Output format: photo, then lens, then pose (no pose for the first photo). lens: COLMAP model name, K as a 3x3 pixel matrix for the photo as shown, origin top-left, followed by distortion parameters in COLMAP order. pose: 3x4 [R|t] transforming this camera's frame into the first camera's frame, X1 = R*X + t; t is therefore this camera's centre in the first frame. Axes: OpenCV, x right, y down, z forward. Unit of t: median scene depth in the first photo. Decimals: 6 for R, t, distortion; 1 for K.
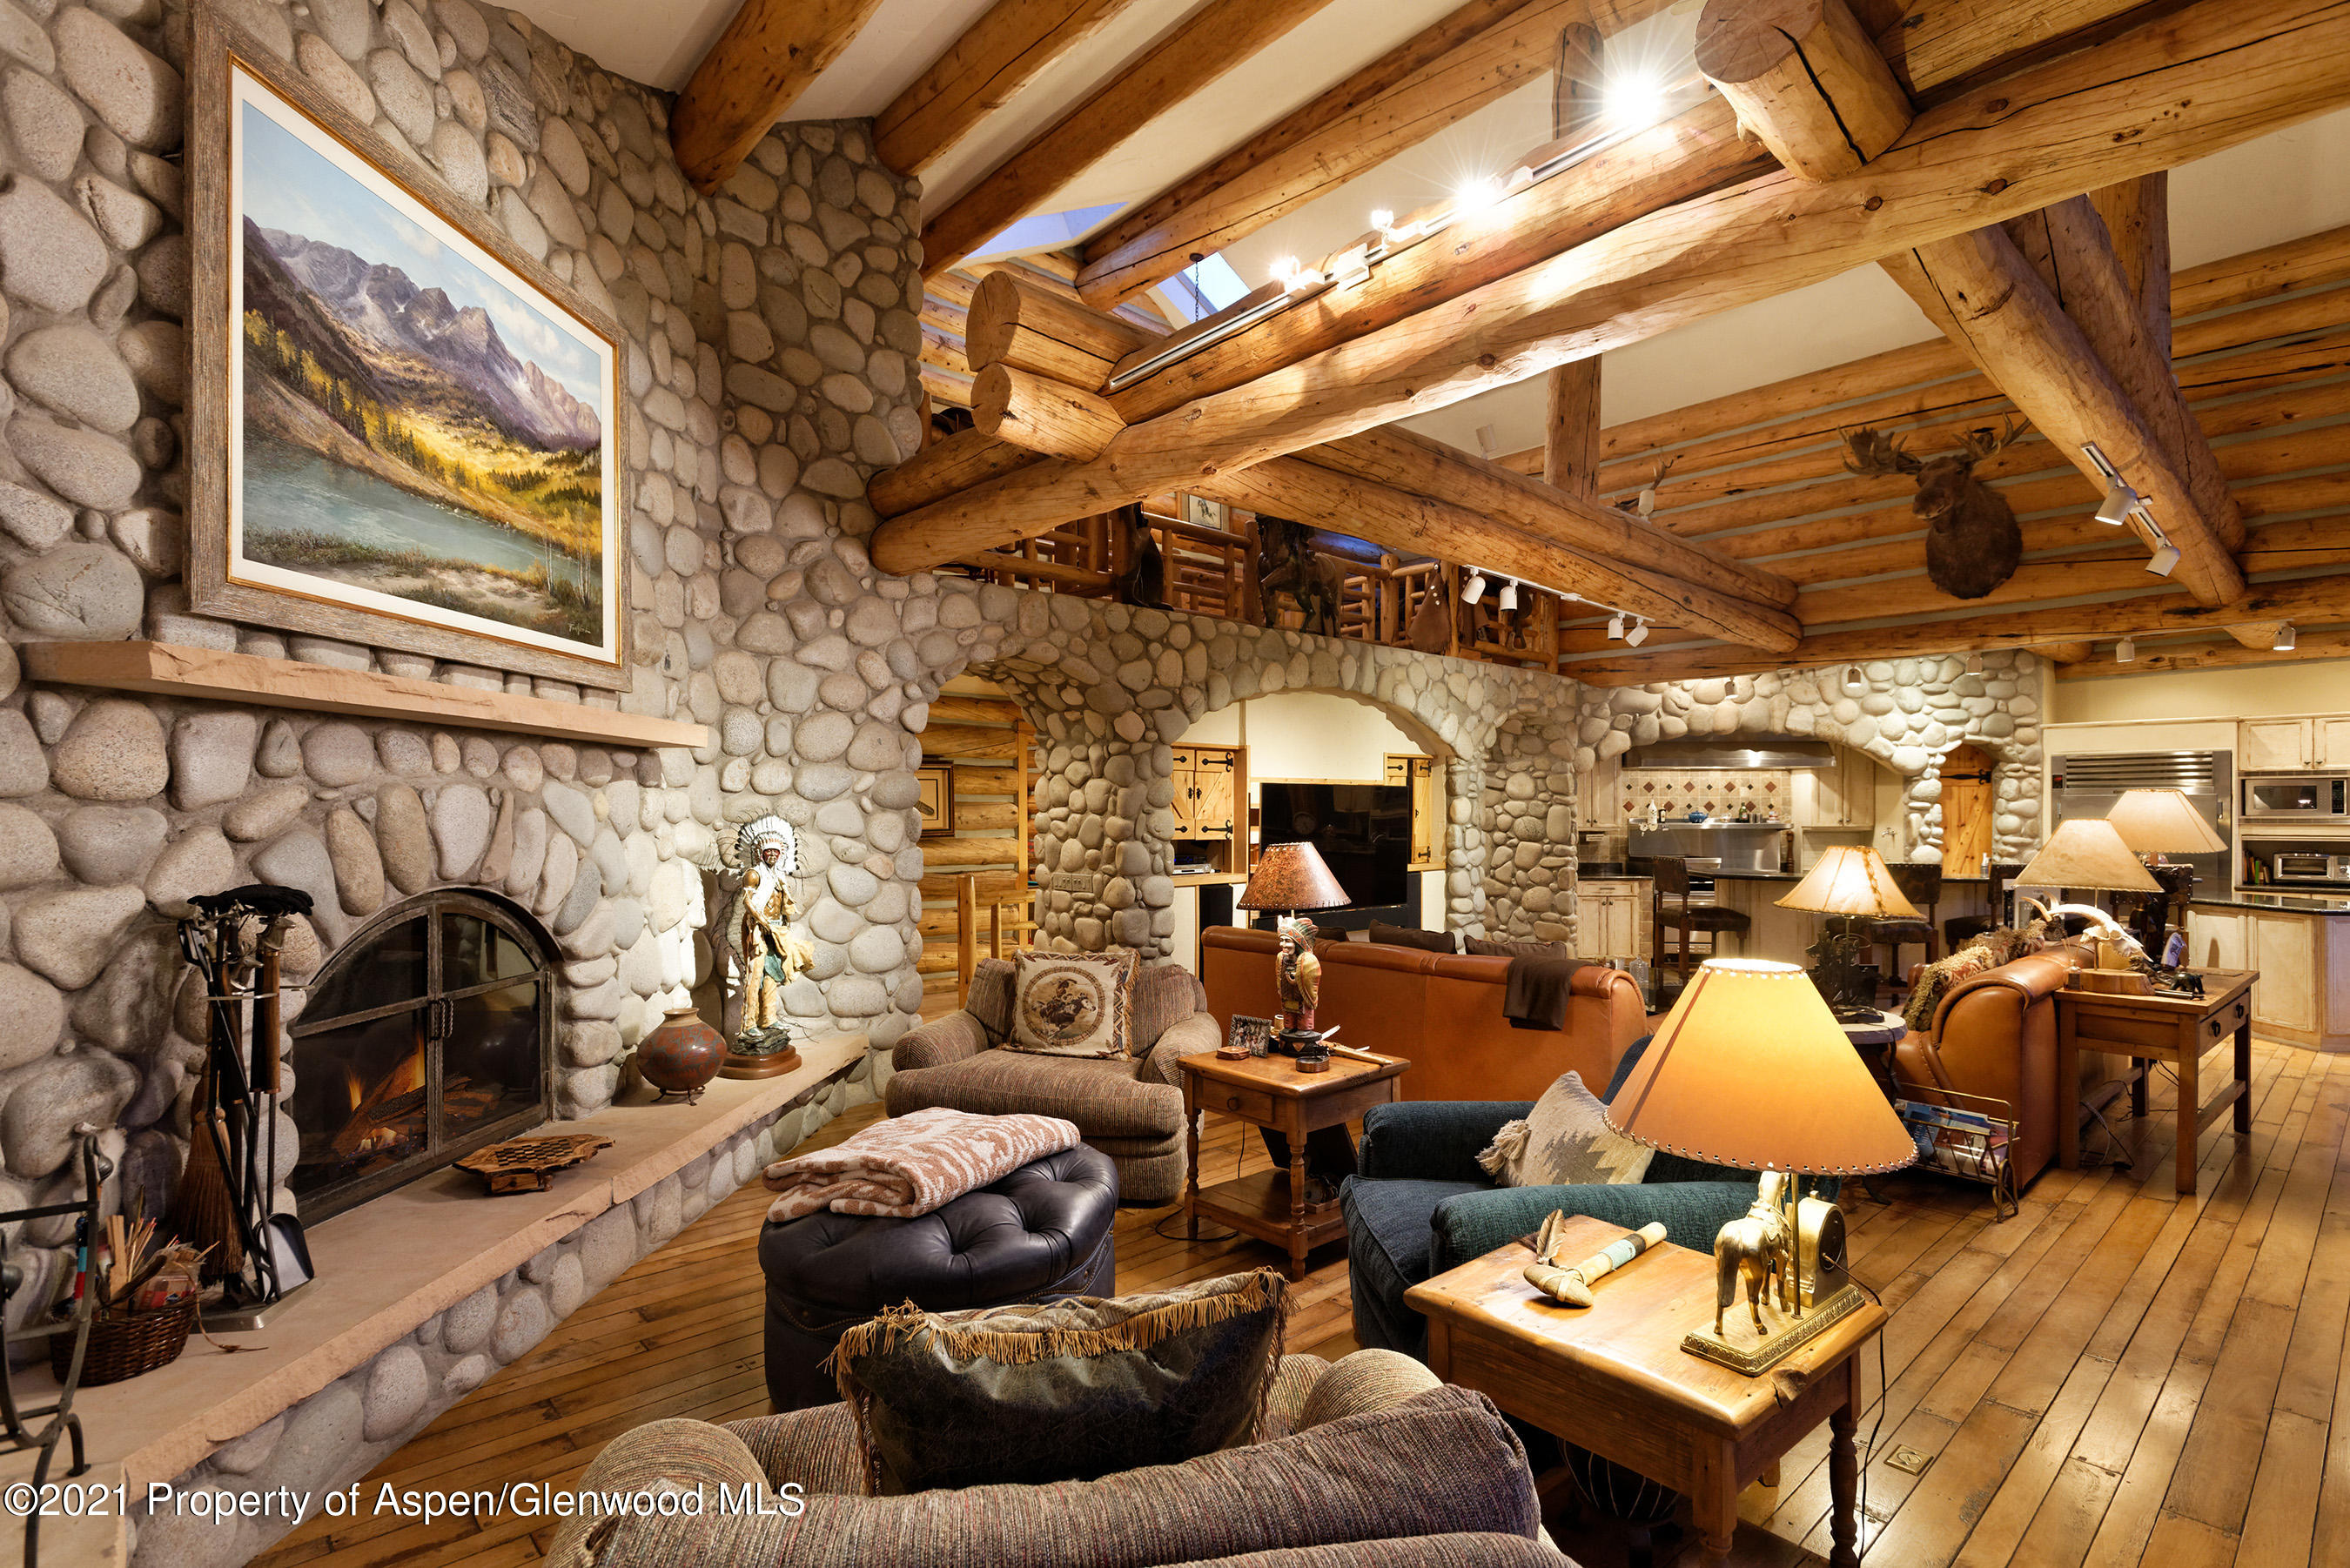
lens RADIAL K [[1117.9, 0, 1174.5], [0, 1117.9, 801.5], [0, 0, 1]] dist [0.019002, 0.000184]
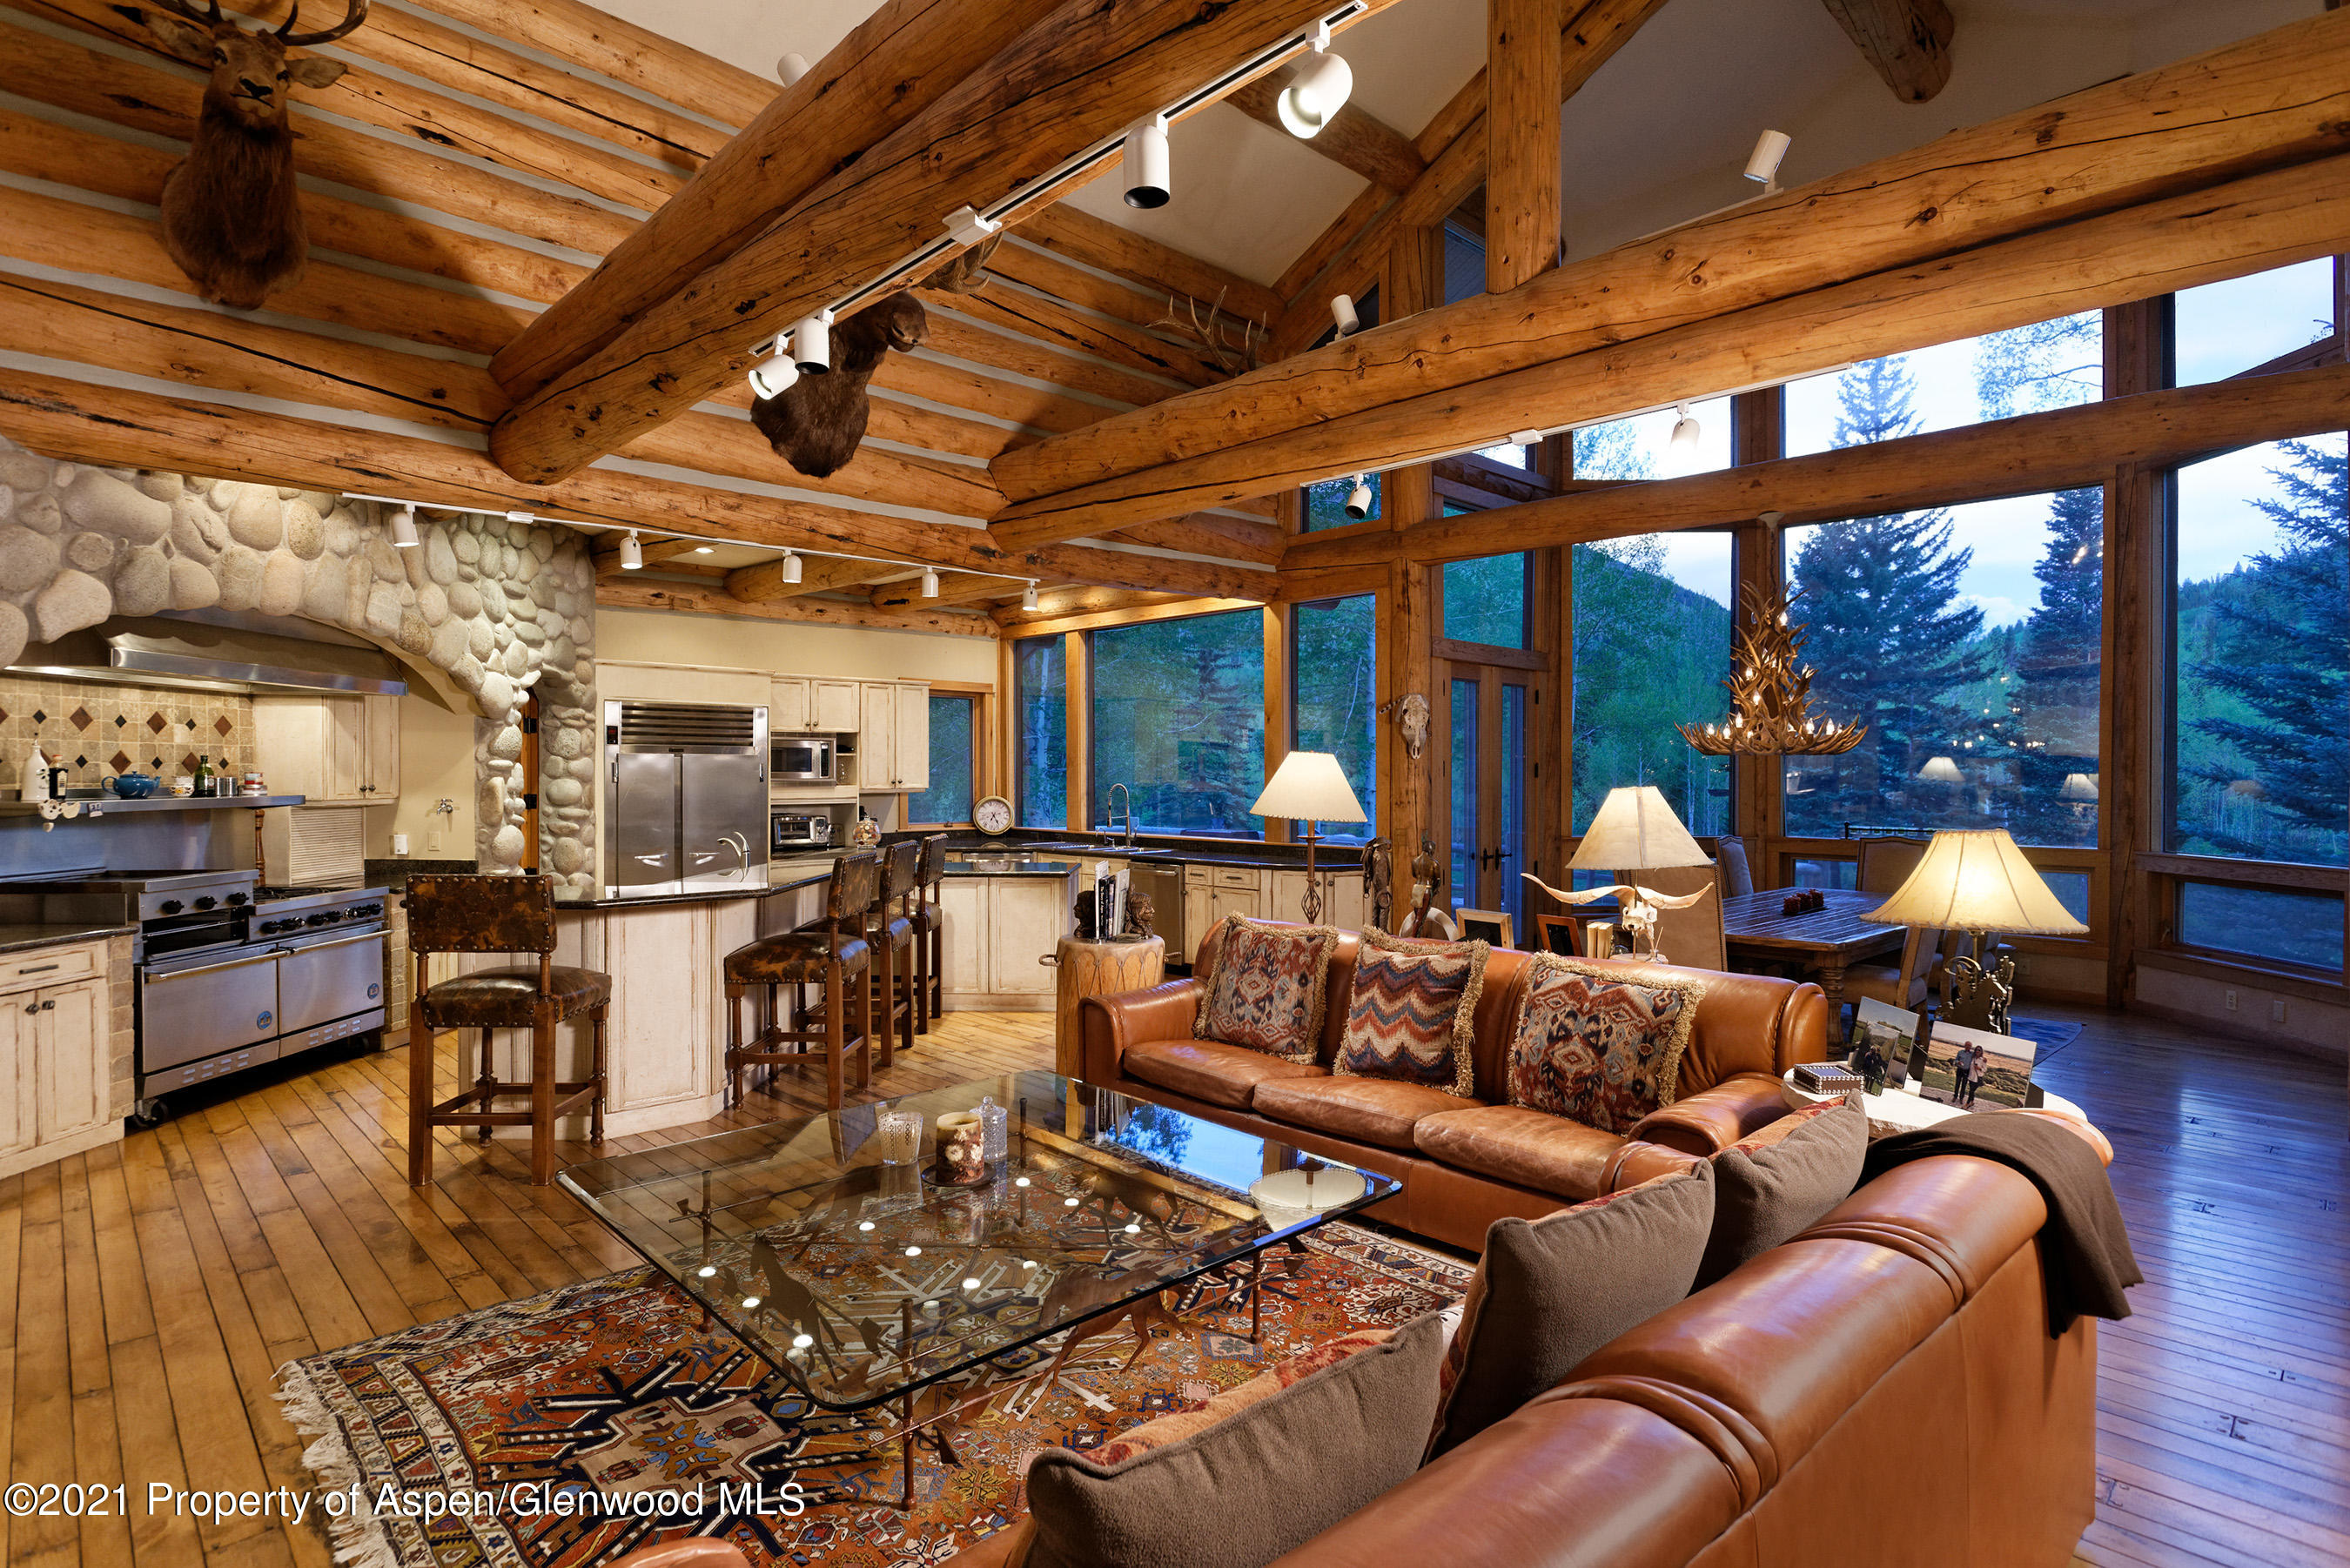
lens RADIAL K [[1202.2, 0, 1173.5], [0, 1202.2, 788.0], [0, 0, 1]] dist [0.001794, 0.000001]
pose [[-0.050313, -0.011964, 0.998662, -0.055773], [-0.012319, 0.999860, 0.011358, 0.004536], [-0.998658, -0.011731, -0.050453, 0.647575]]
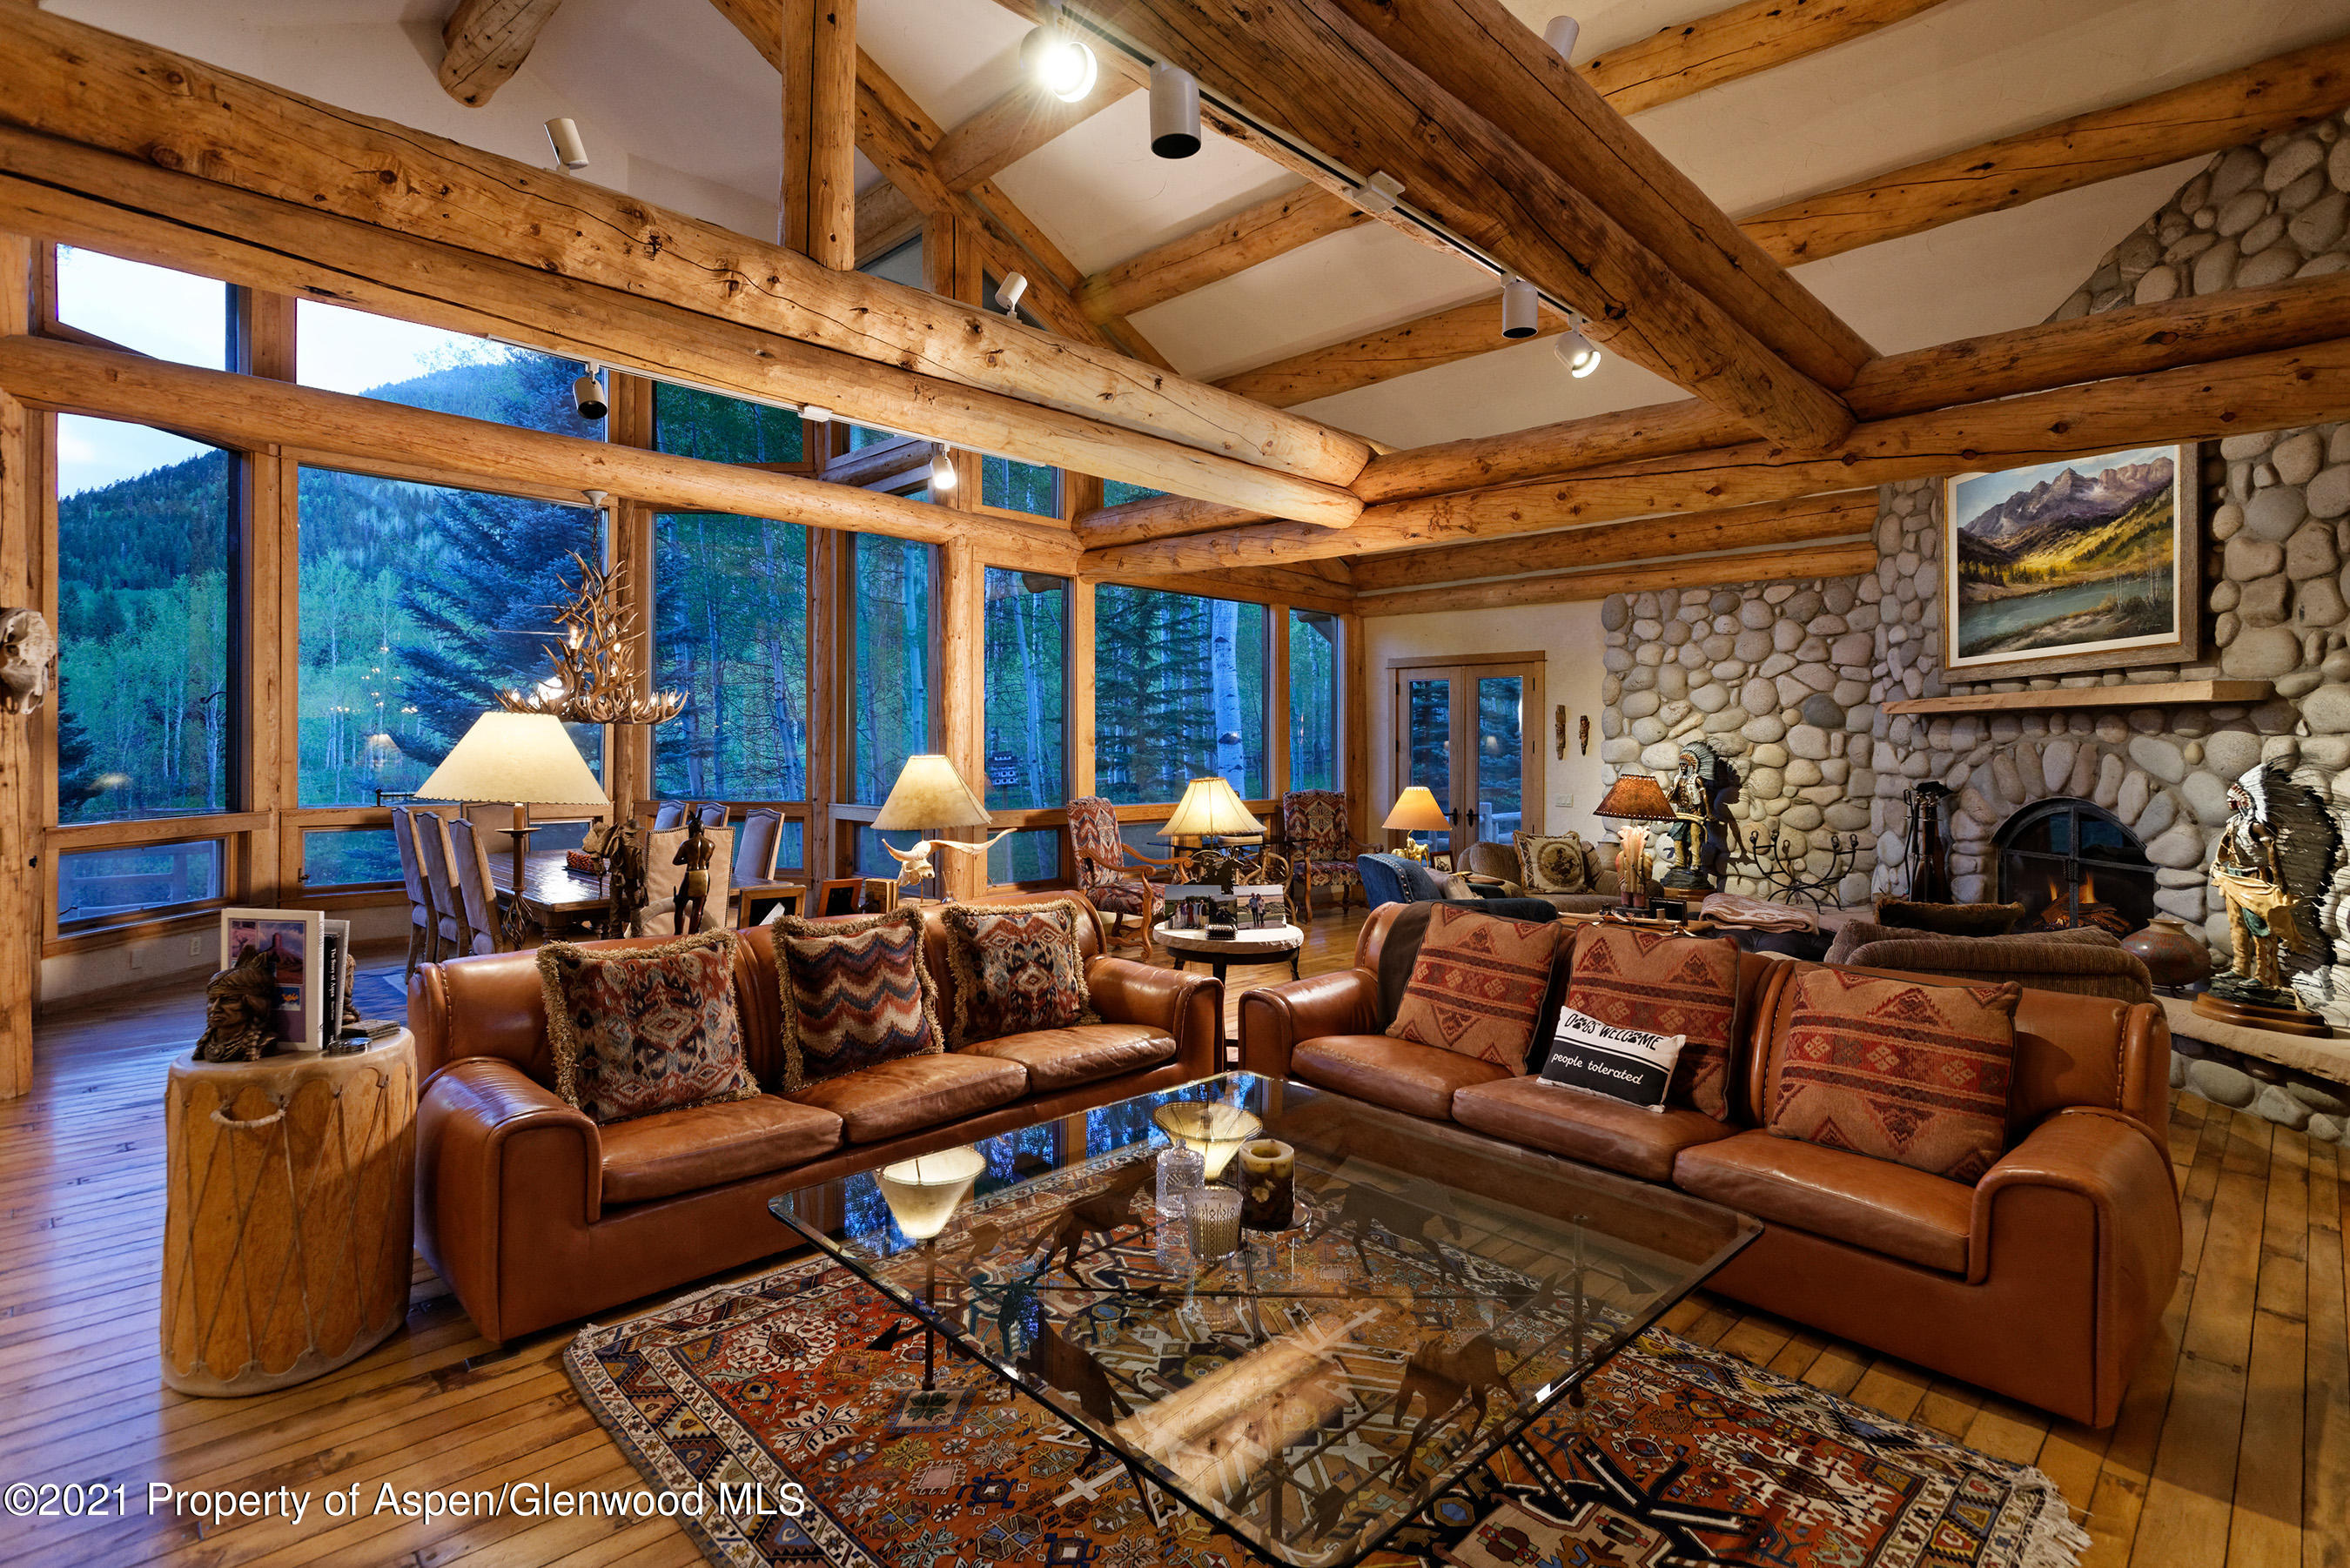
lens RADIAL K [[1117.9, 0, 1151.3], [0, 1117.9, 744.9], [0, 0, 1]] dist [0.019002, 0.000184]
pose [[-0.999134, -0.008524, -0.040720, 0.303489], [-0.008143, 0.999922, -0.009523, 0.005818], [0.040798, -0.009183, -0.999125, 0.947239]]
